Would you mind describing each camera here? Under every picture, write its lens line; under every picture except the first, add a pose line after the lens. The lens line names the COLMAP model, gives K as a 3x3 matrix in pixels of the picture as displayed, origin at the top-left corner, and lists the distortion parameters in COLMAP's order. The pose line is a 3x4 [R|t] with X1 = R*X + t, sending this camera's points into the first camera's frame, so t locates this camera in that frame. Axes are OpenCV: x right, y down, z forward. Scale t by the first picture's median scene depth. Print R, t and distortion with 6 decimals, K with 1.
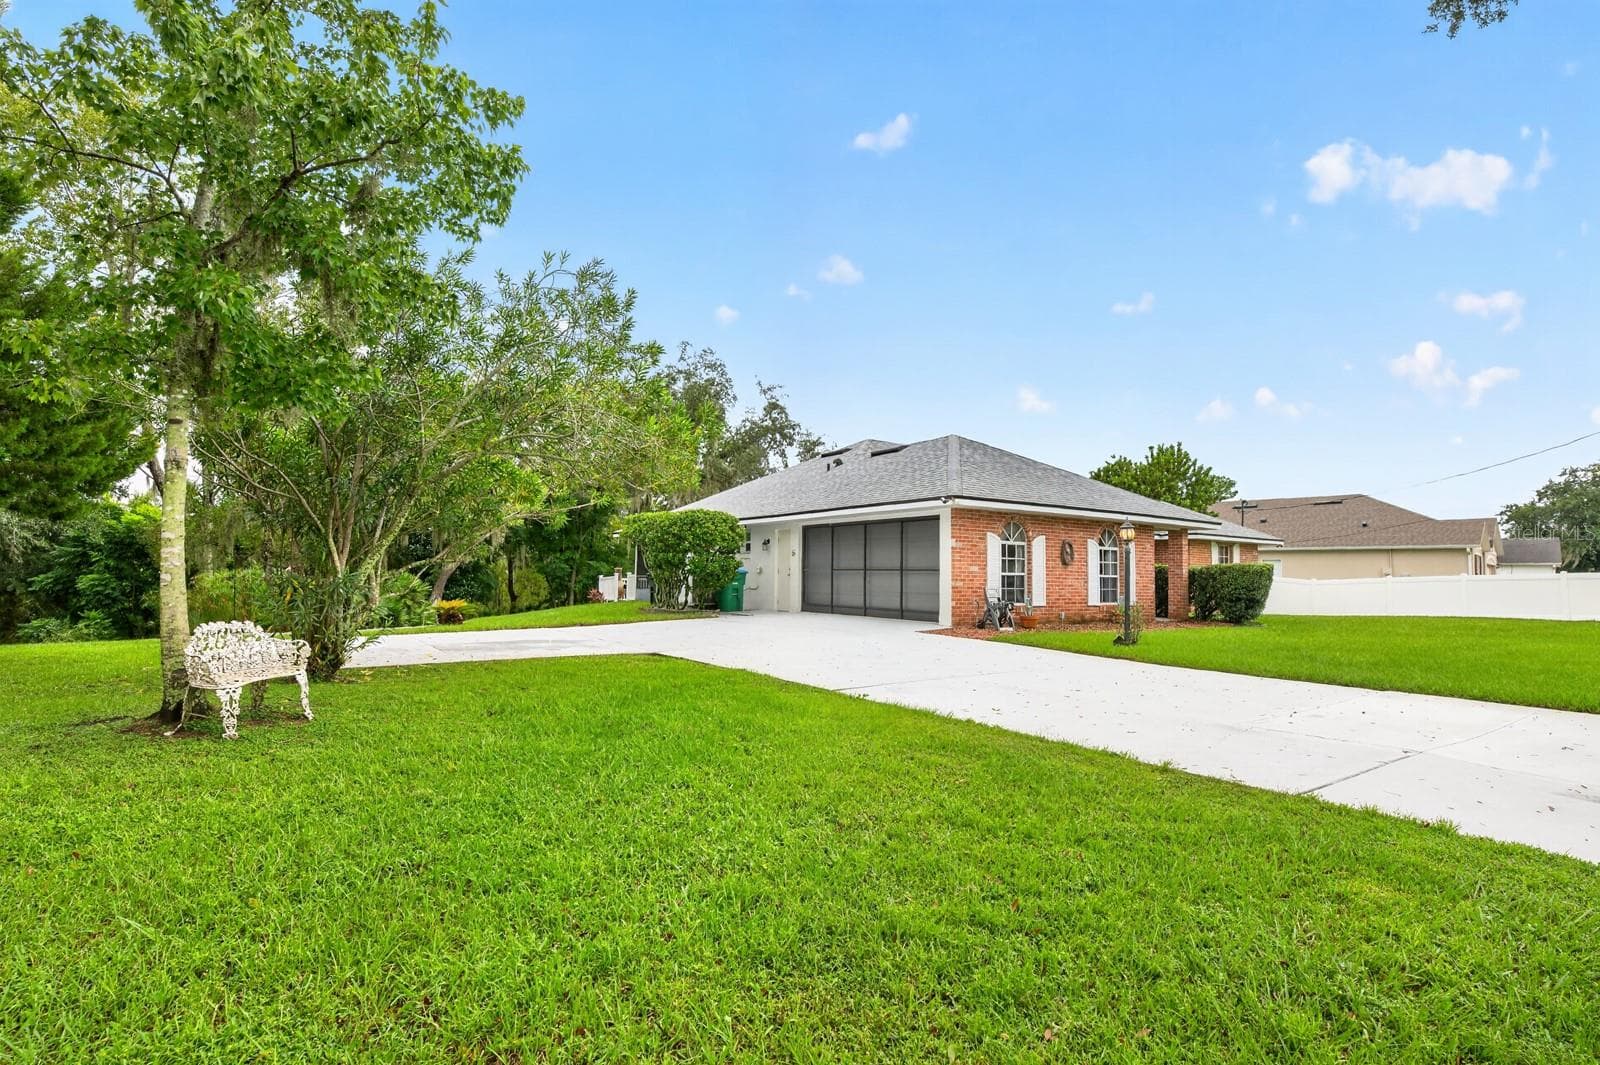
lens RADIAL K [[793.7, 0, 800.0], [0, 793.7, 532.5], [0, 0, 1]] dist [-0.000123, 0.000202]
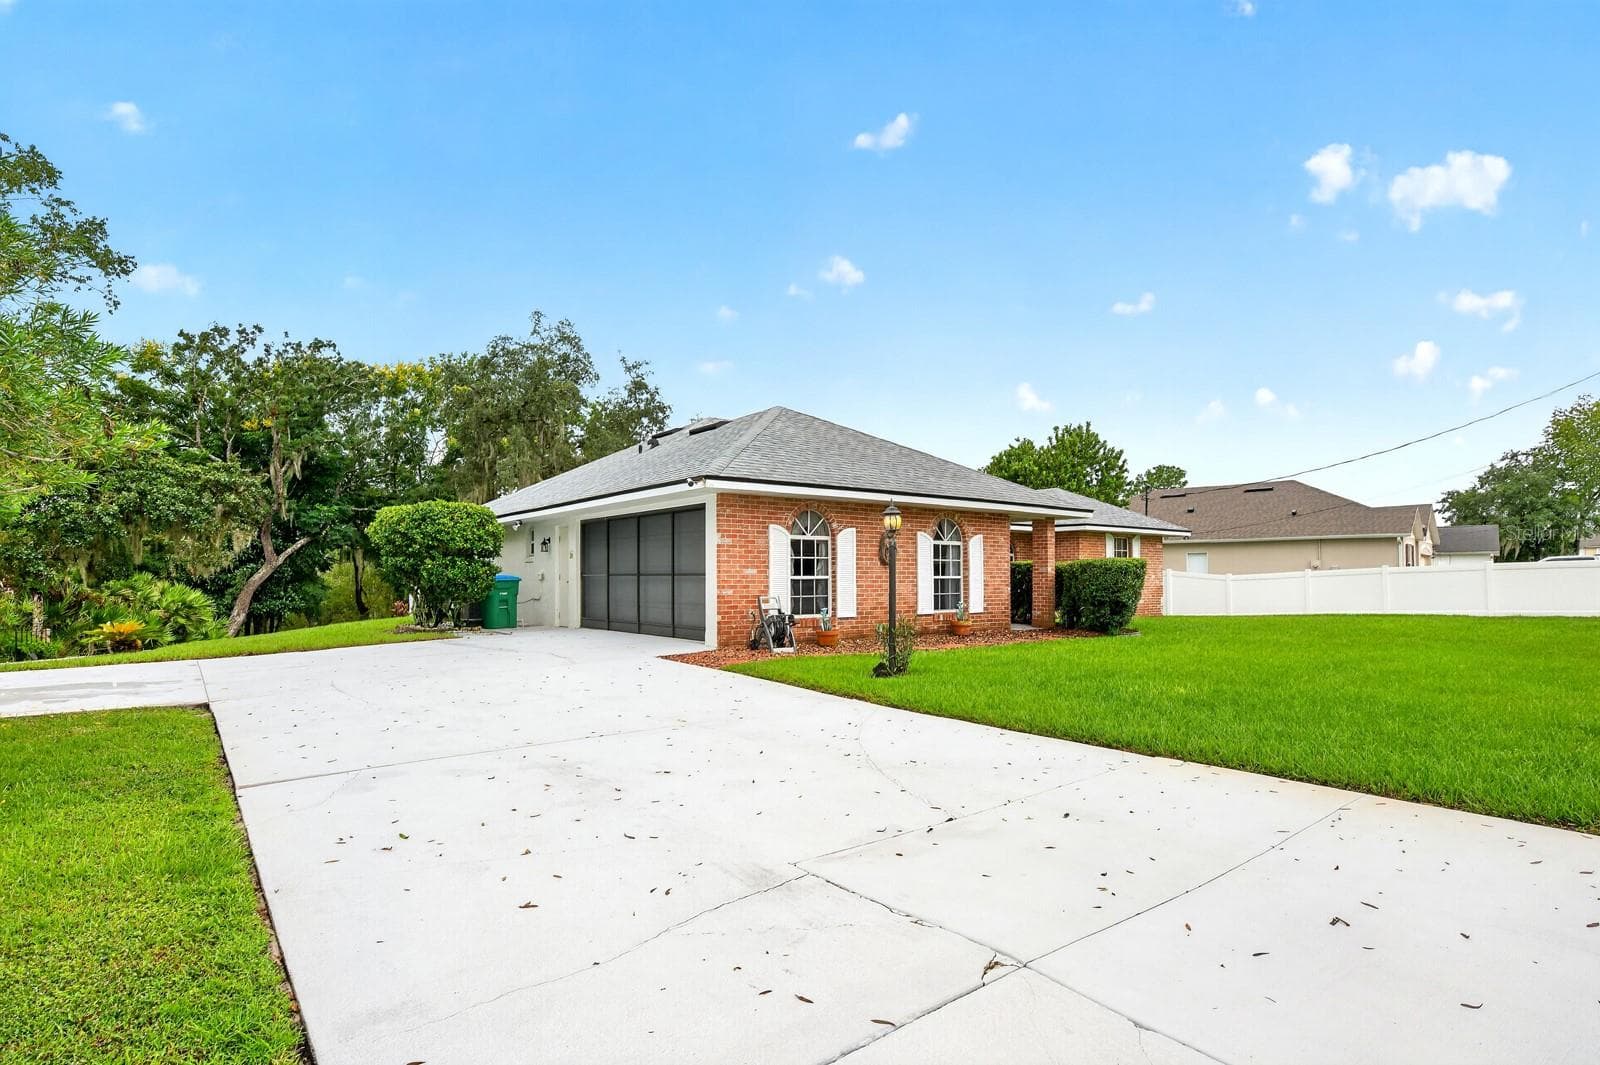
lens RADIAL K [[803.2, 0, 822.1], [0, 803.2, 568.4], [0, 0, 1]] dist [-0.013014, 0.000042]
pose [[0.998674, -0.016818, 0.048649, 0.202827], [0.014604, 0.998857, 0.045503, 0.006397], [-0.049359, -0.044732, 0.997779, 0.175020]]
